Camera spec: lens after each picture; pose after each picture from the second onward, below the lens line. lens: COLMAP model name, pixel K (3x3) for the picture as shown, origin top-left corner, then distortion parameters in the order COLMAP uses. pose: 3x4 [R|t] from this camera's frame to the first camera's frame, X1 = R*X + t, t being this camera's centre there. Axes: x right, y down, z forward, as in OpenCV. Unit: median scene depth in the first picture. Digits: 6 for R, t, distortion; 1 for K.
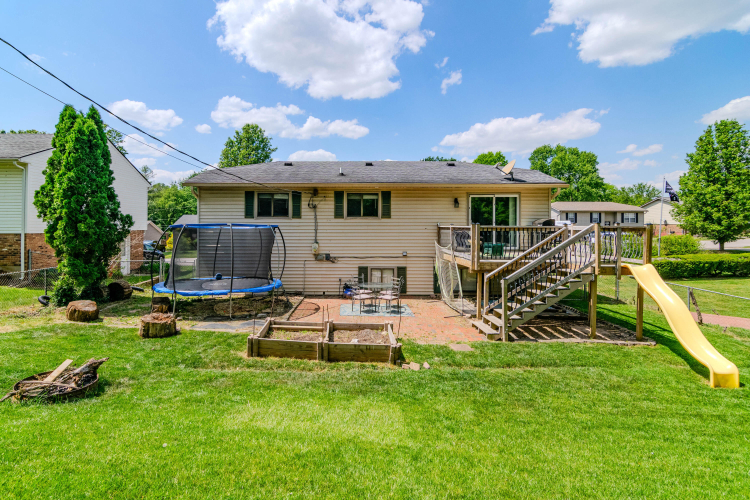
lens RADIAL K [[371.2, 0, 364.8], [0, 371.2, 220.8], [0, 0, 1]] dist [-0.003055, -0.000667]
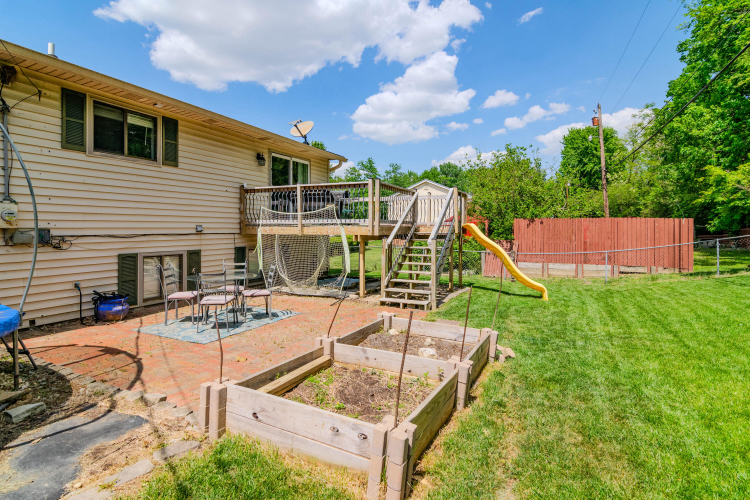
lens RADIAL K [[364.7, 0, 378.0], [0, 364.7, 230.0], [0, 0, 1]] dist [-0.009860, -0.000641]
pose [[0.440843, -0.007186, 0.897556, -0.147162], [-0.012421, 0.999823, 0.014106, 0.038549], [-0.897498, -0.017367, 0.440676, 0.229070]]
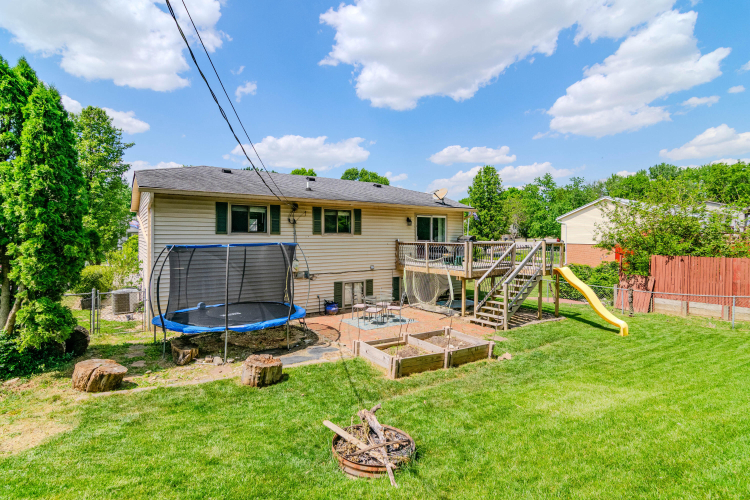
lens RADIAL K [[360.0, 0, 371.5], [0, 360.0, 239.7], [0, 0, 1]] dist [-0.013761, -0.000368]
pose [[0.833783, -0.005812, 0.552062, -0.231495], [-0.007752, 0.999723, 0.022234, -0.007447], [-0.552038, -0.022817, 0.833507, 0.061122]]
